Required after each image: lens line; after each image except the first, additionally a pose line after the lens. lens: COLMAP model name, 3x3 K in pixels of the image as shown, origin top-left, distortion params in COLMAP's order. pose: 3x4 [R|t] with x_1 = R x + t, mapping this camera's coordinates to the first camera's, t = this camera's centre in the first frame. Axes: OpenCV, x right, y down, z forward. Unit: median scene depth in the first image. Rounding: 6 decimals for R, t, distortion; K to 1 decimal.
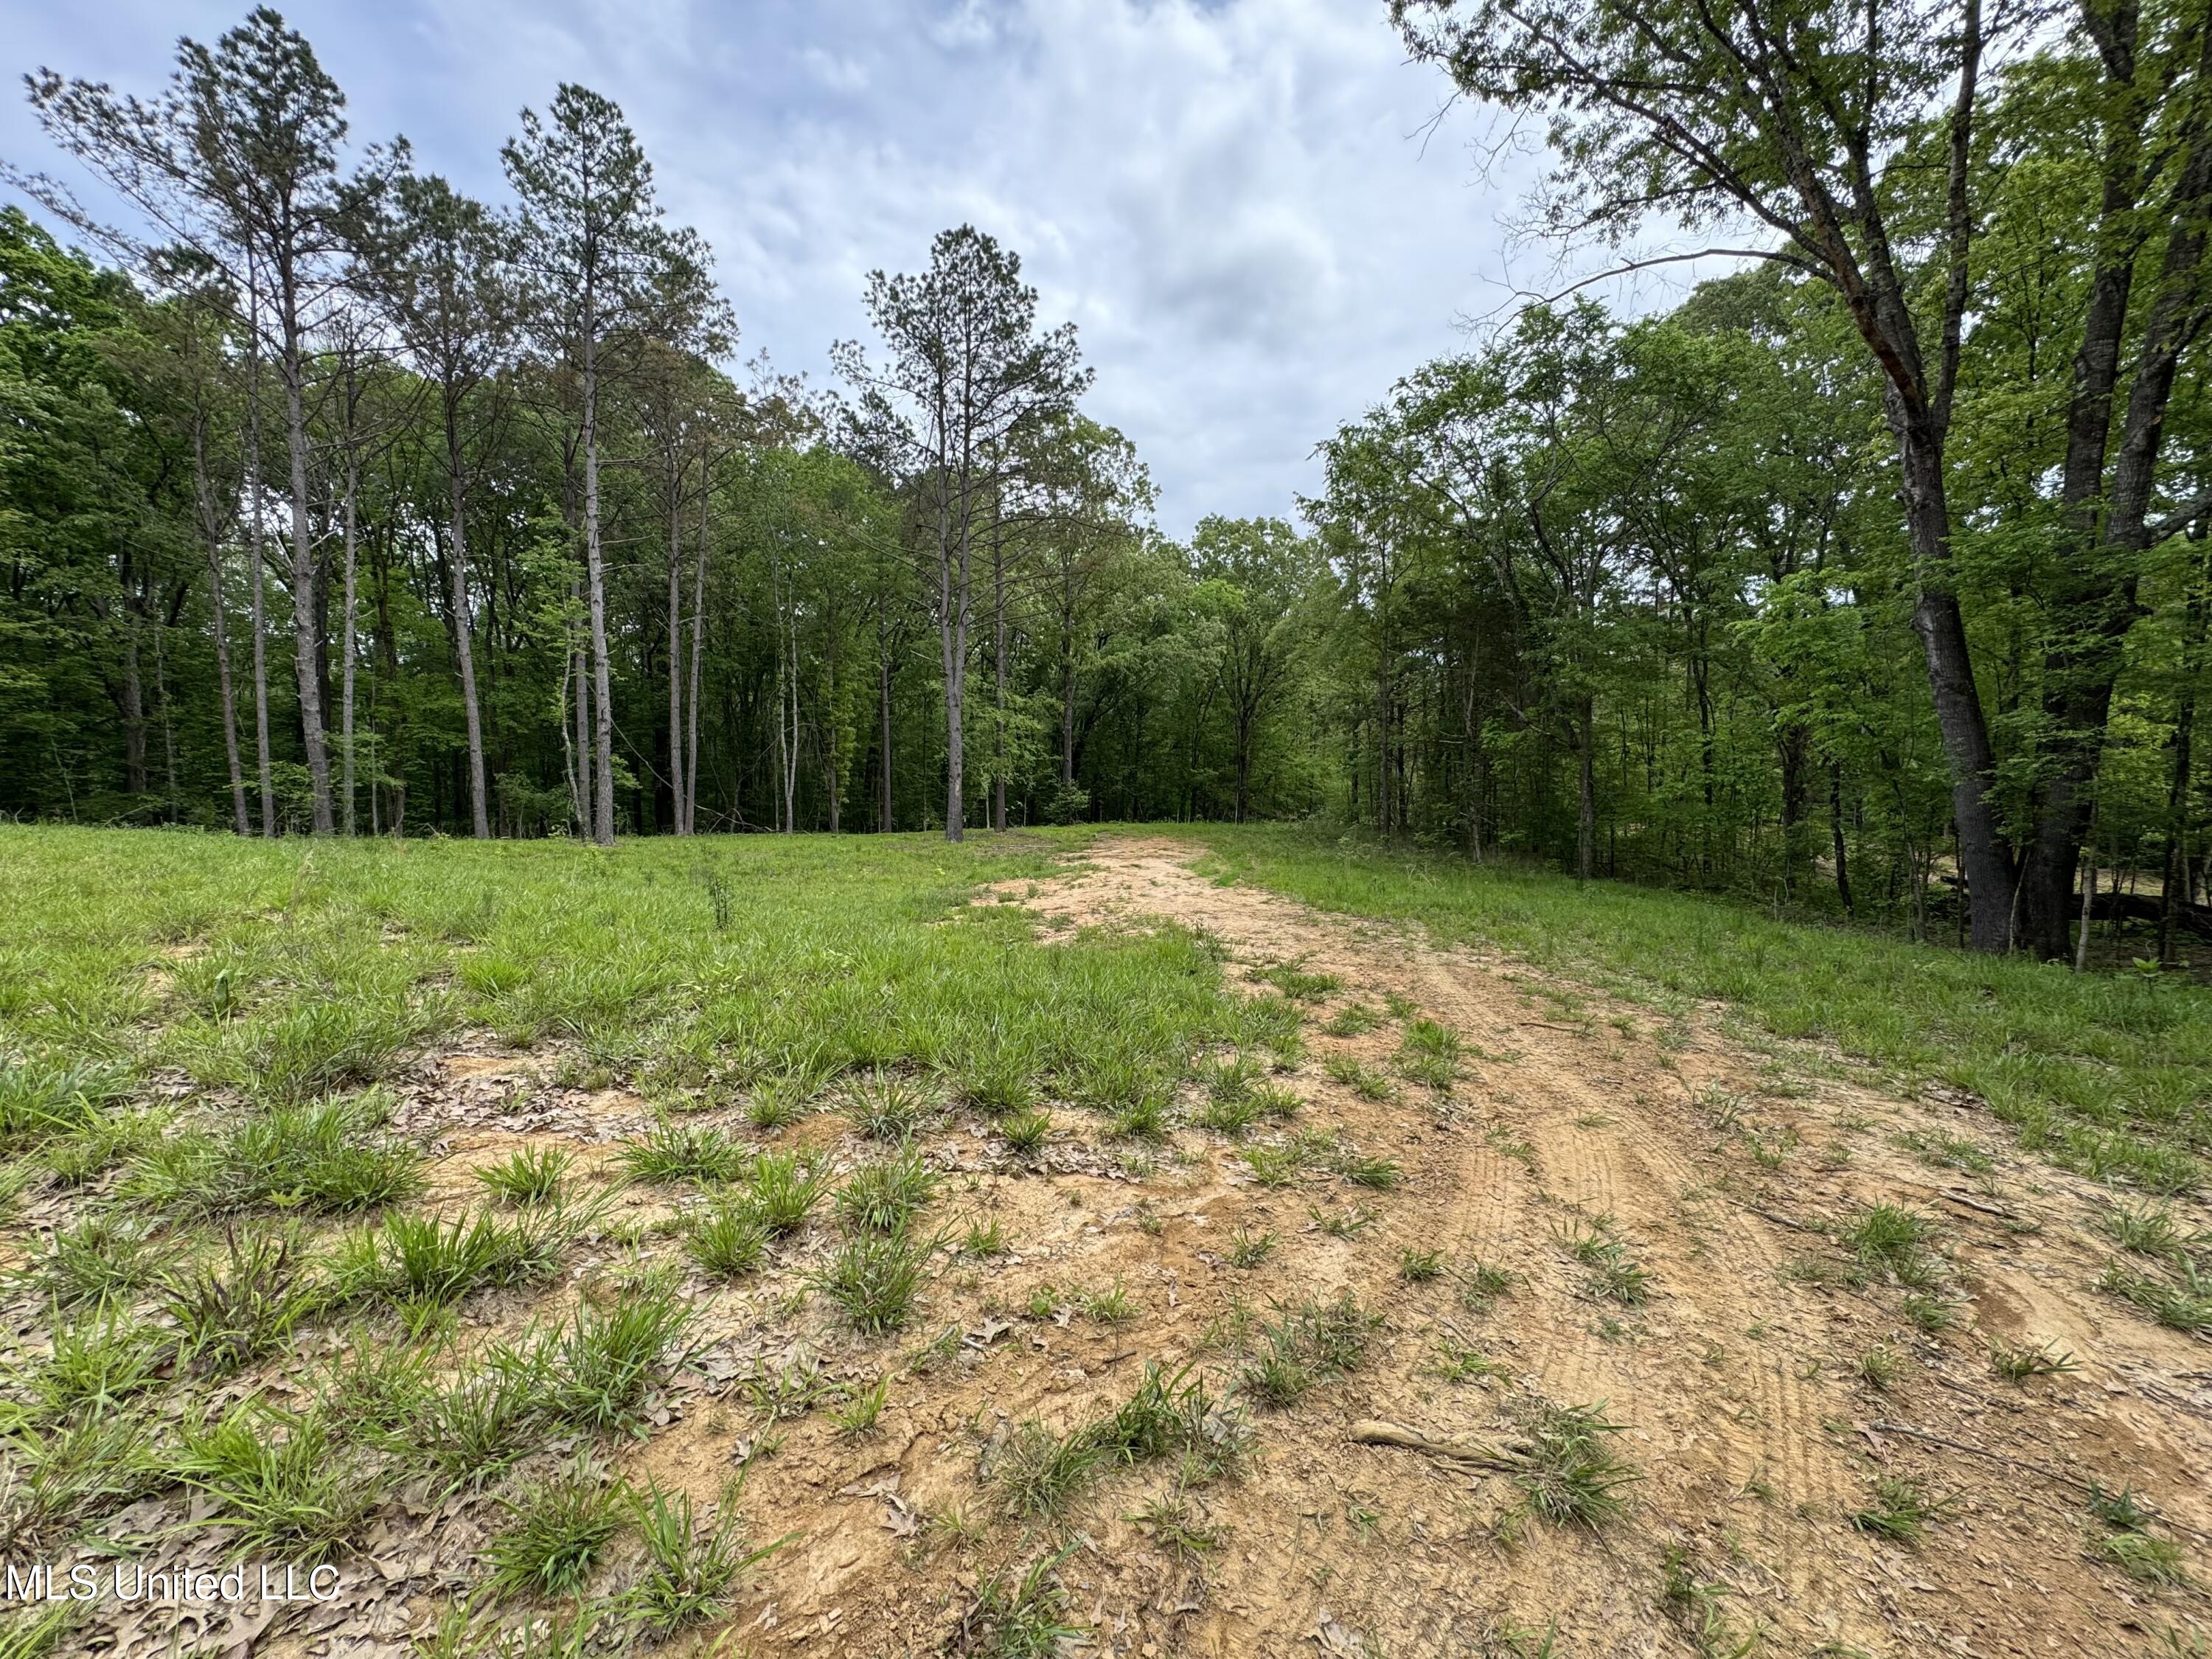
lens RADIAL K [[883.4, 0, 1102.0], [0, 883.4, 826.1], [0, 0, 1]] dist [-0.002020, 0.000299]
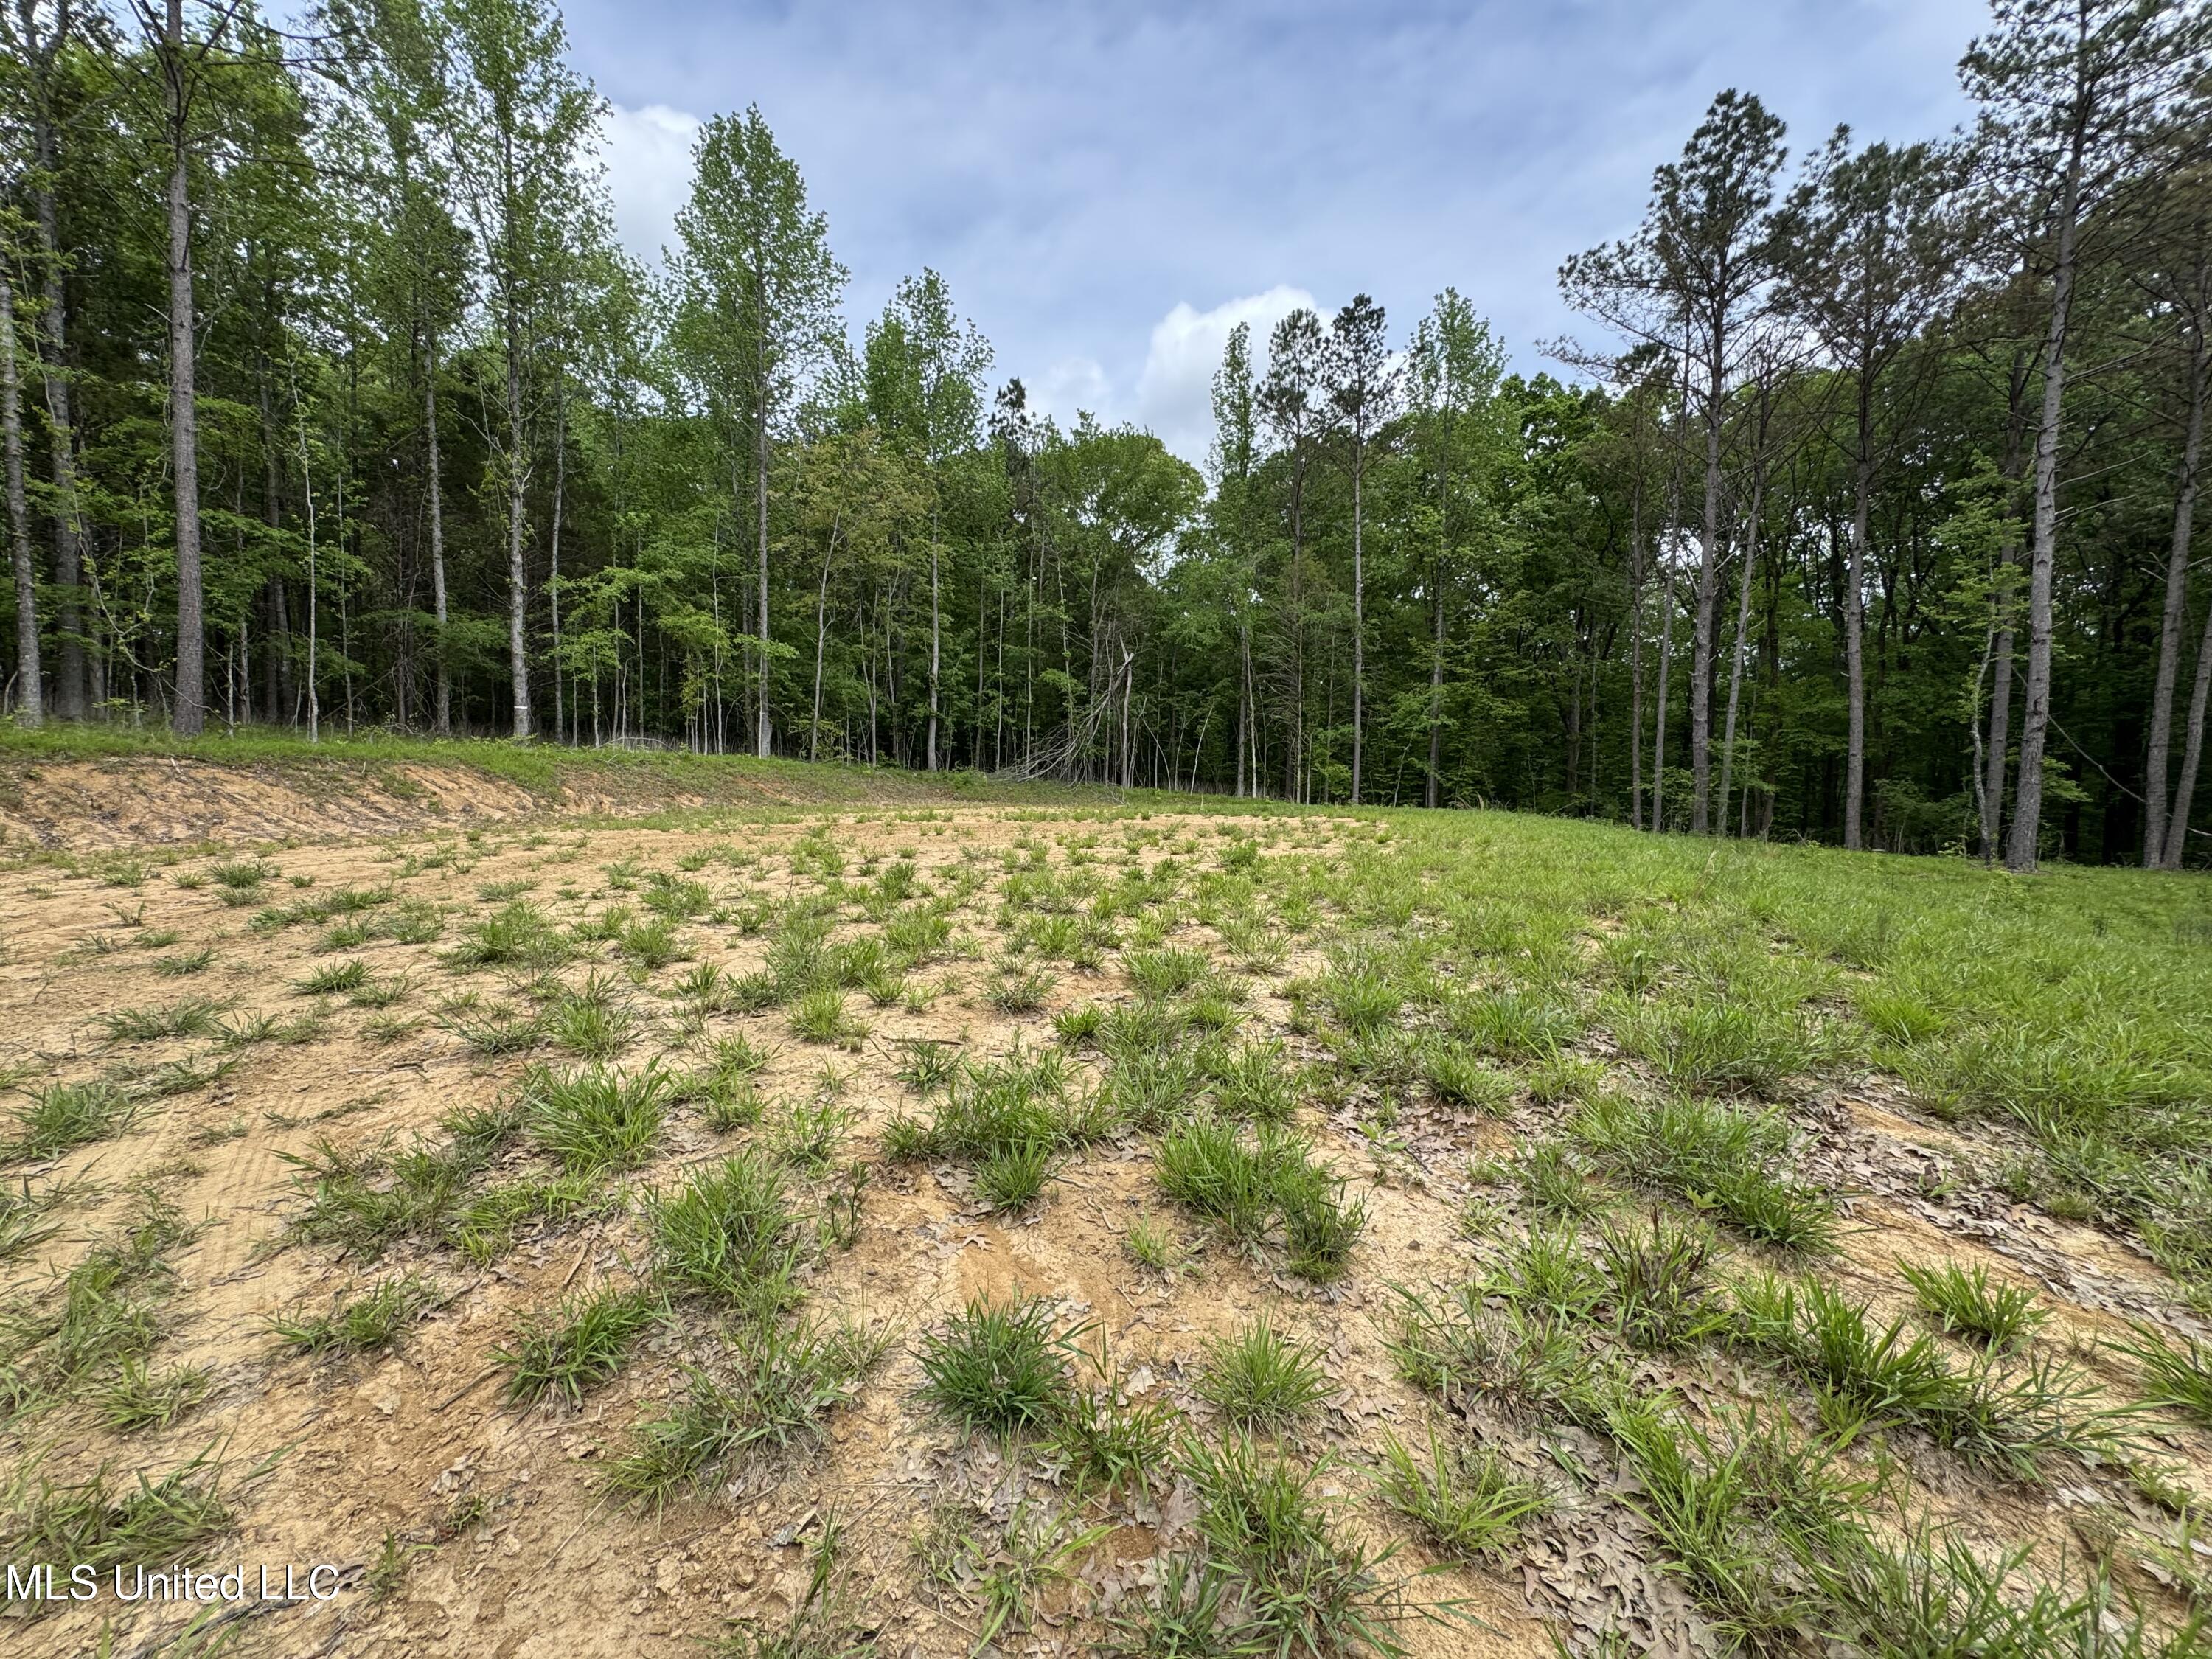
lens RADIAL K [[883.4, 0, 1102.0], [0, 883.4, 826.1], [0, 0, 1]] dist [-0.002020, 0.000299]
pose [[0.251083, 0.061395, -0.966017, -0.011516], [-0.067042, 0.996693, 0.045919, -0.000211], [0.965641, 0.053235, 0.254368, 0.004775]]
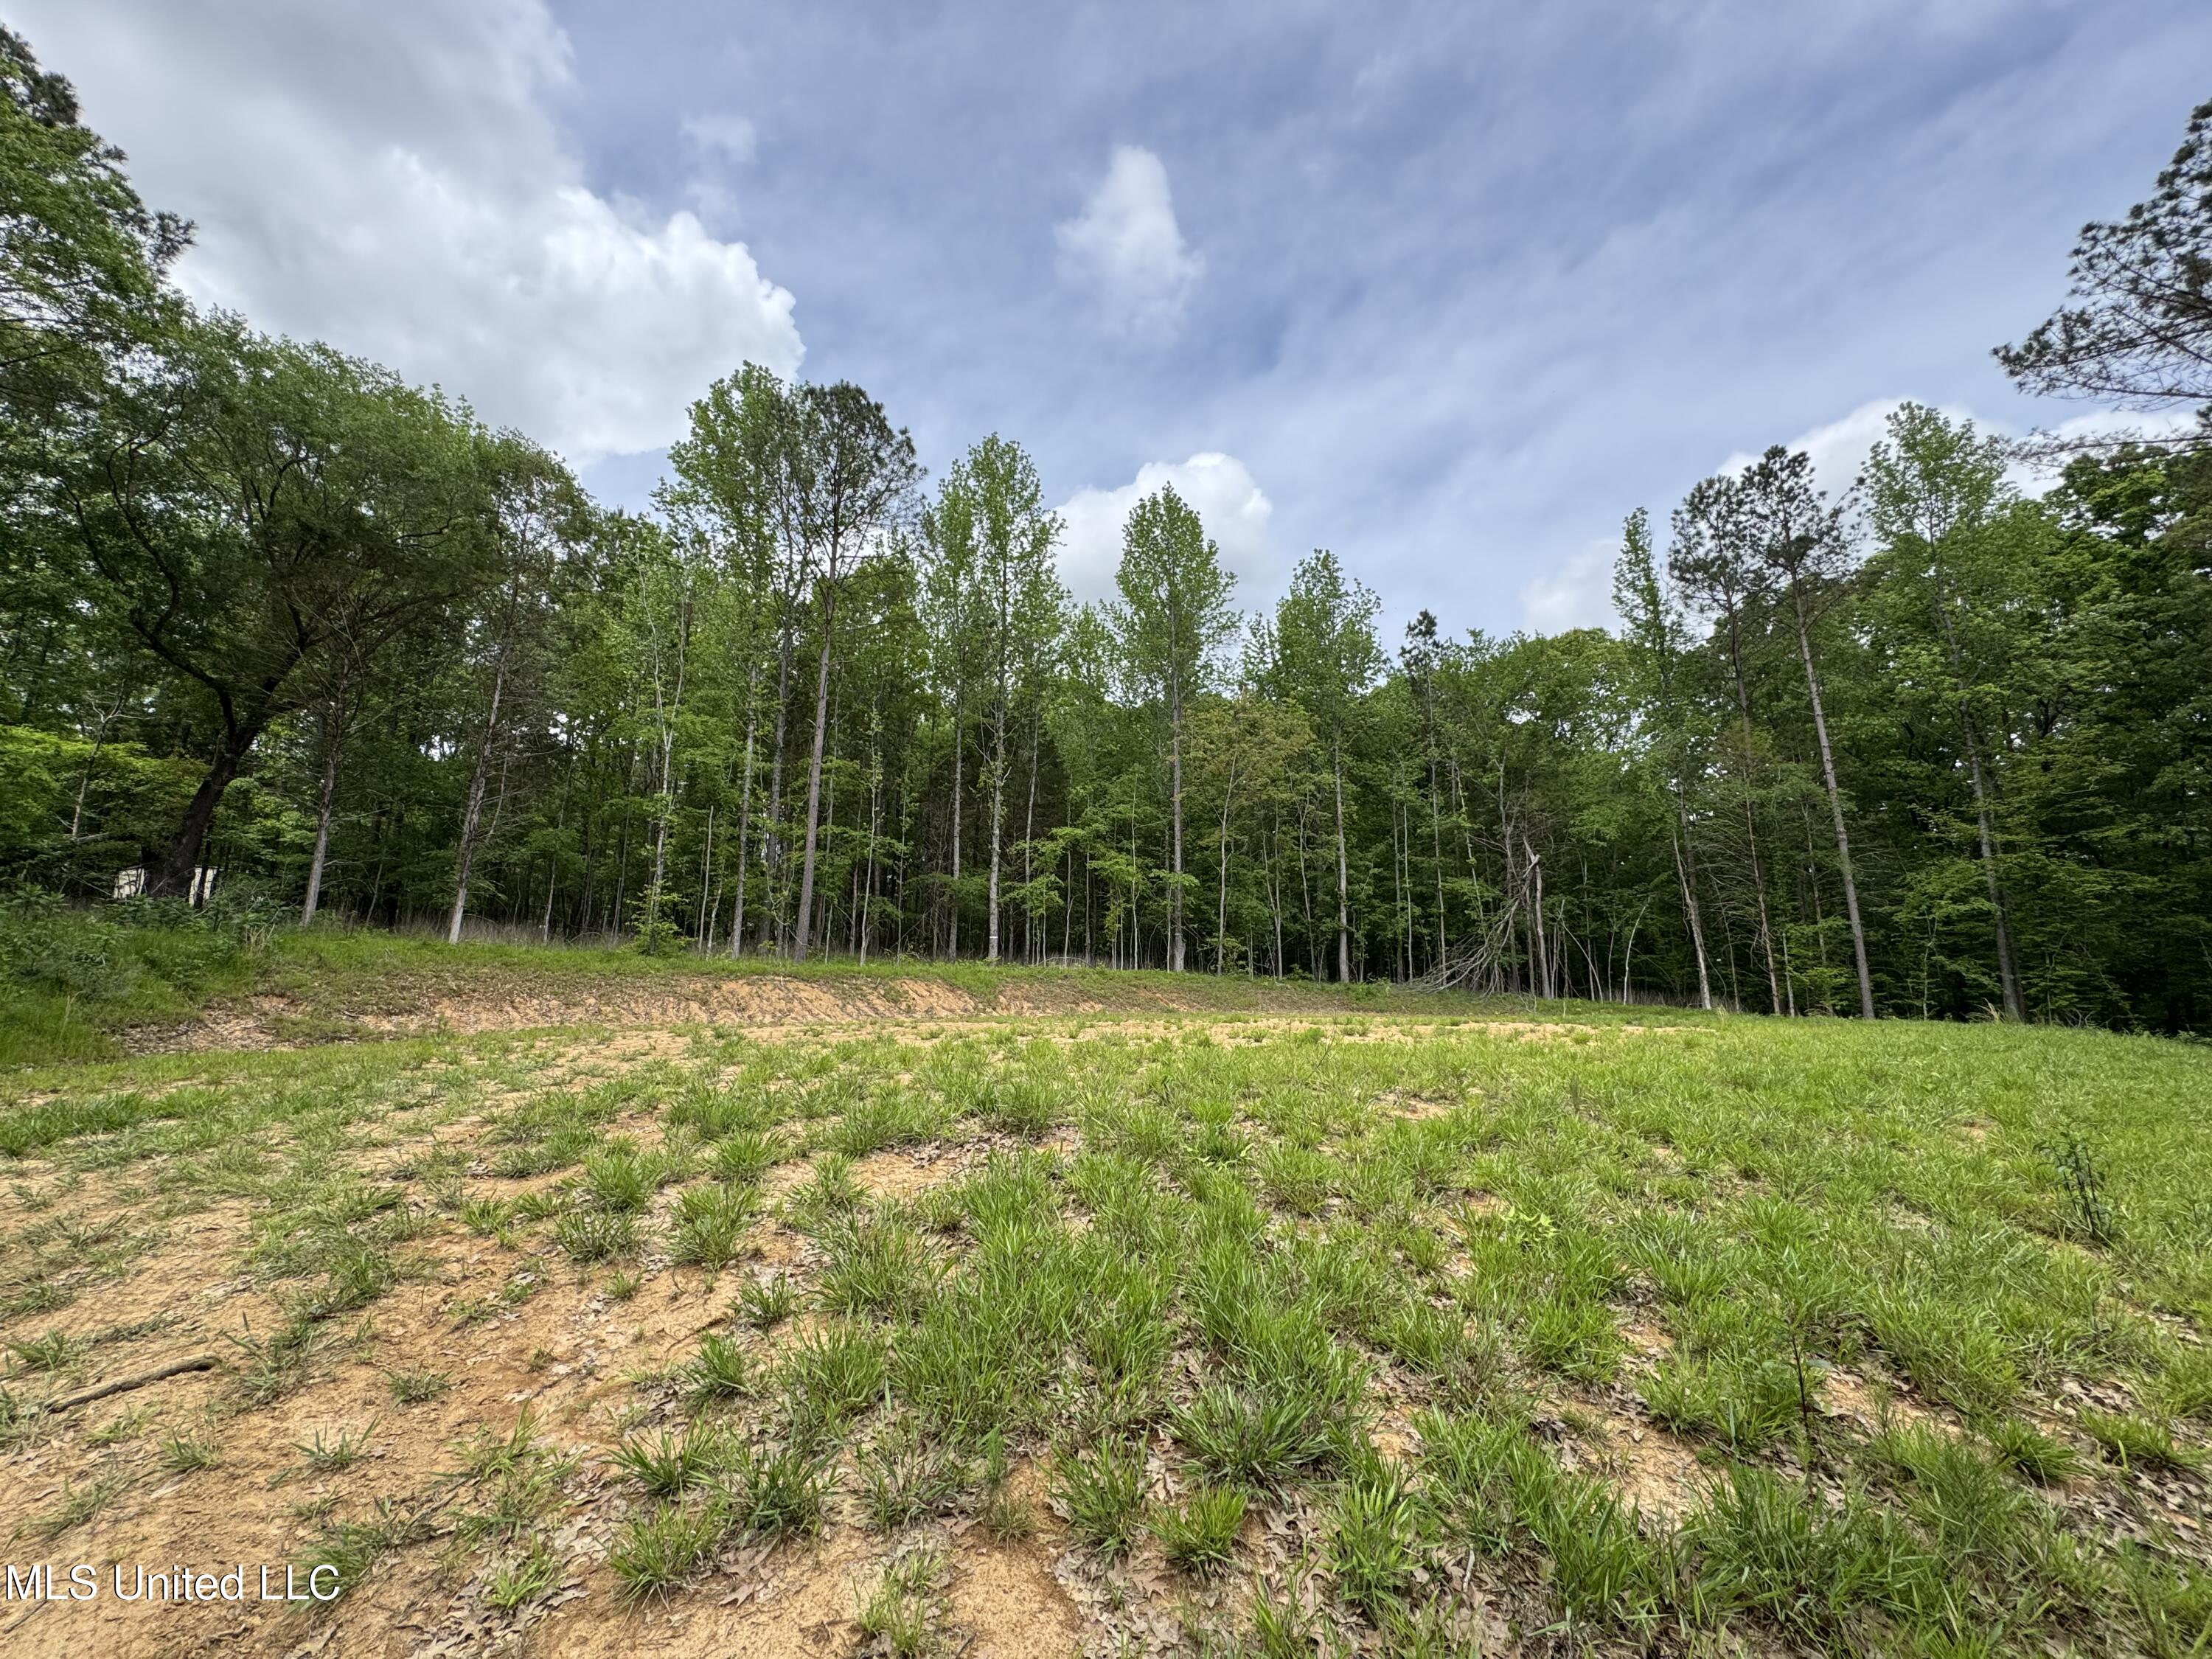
lens RADIAL K [[887.9, 0, 1097.8], [0, 887.9, 818.0], [0, 0, 1]] dist [0.009466, 0.000187]
pose [[-0.310367, -0.179154, -0.933582, 0.110840], [-0.055200, 0.983820, -0.170444, -0.000753], [0.949013, -0.001366, -0.315235, 0.203497]]
